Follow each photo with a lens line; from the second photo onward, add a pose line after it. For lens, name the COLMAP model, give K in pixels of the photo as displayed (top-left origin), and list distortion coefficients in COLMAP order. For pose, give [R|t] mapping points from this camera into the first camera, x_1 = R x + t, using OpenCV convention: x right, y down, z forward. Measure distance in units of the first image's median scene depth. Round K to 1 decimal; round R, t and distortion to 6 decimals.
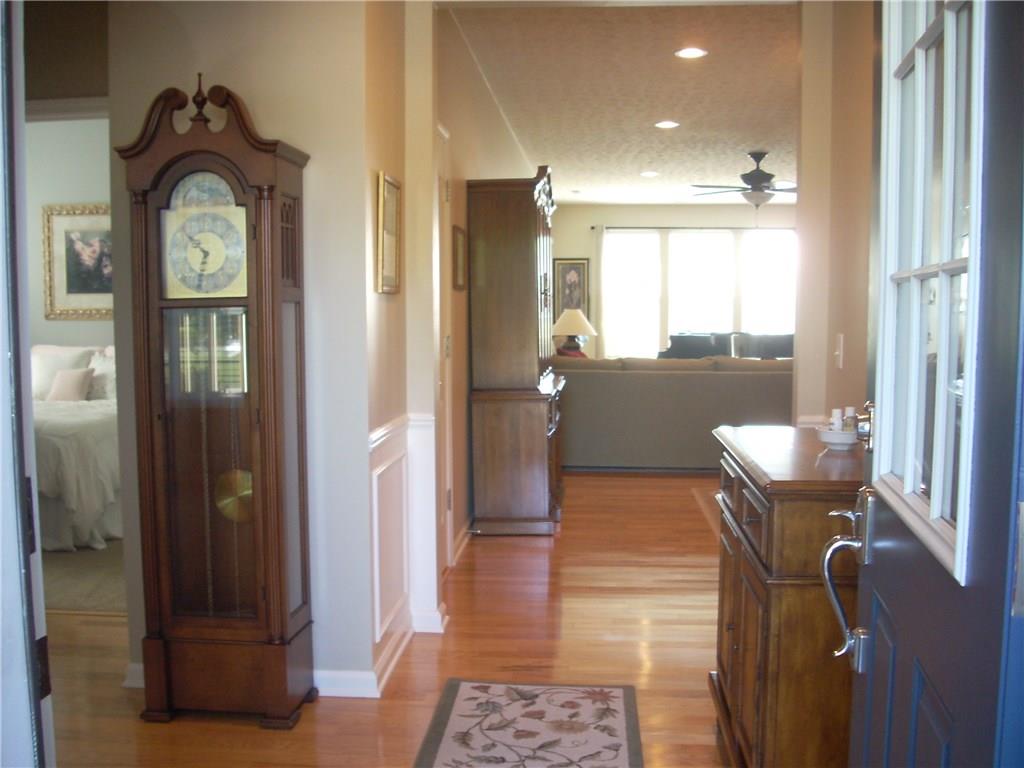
lens RADIAL K [[1091.3, 0, 512.0], [0, 1091.3, 423.5], [0, 0, 1]] dist [-0.167160, 0.119145]
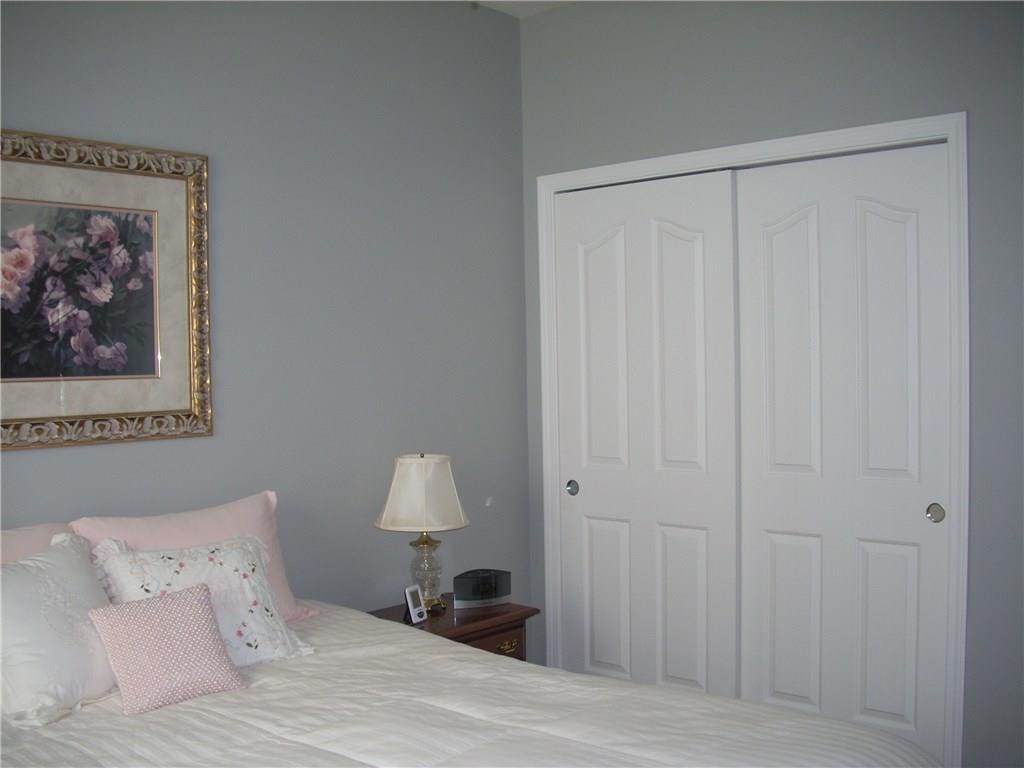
lens RADIAL K [[1091.3, 0, 512.0], [0, 1091.3, 423.5], [0, 0, 1]] dist [-0.167160, 0.119145]
pose [[0.603436, -0.060687, 0.795099, -0.997319], [0.103799, 0.994594, -0.002864, -0.151317], [-0.790627, 0.084259, 0.606473, 1.118353]]
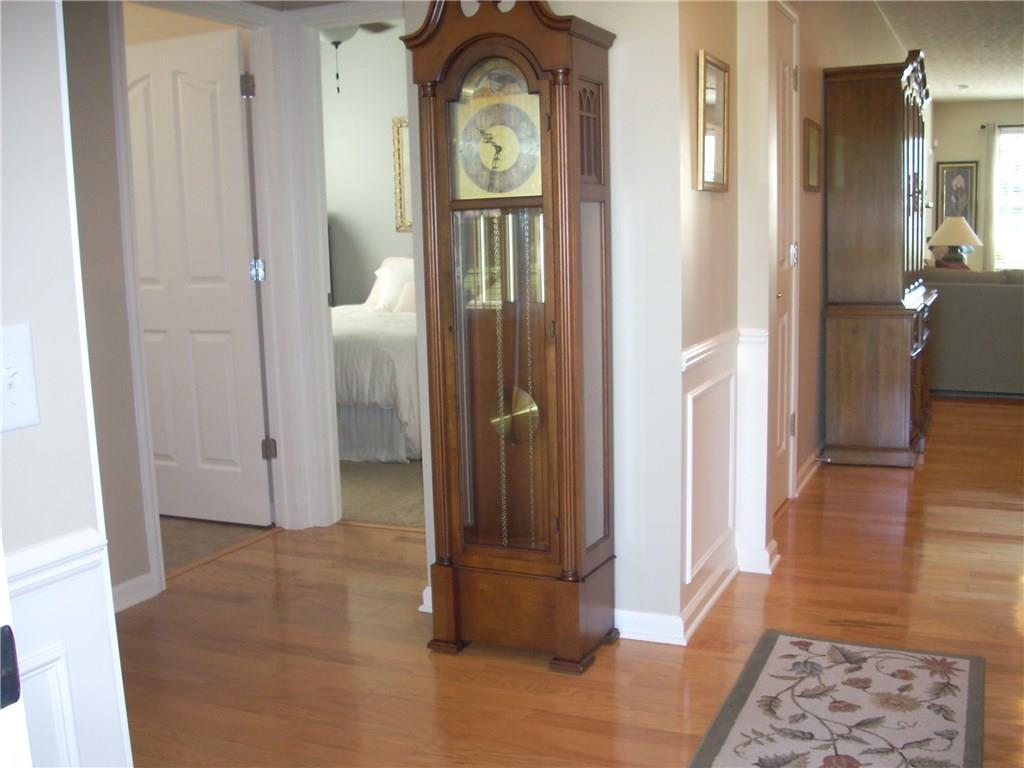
lens RADIAL K [[1091.3, 0, 512.0], [0, 1091.3, 423.5], [0, 0, 1]] dist [-0.167160, 0.119145]
pose [[0.940981, 0.037508, -0.336375, 0.029457], [-0.011002, 0.996705, 0.080362, -0.000582], [0.338281, -0.071919, 0.938293, 0.096332]]
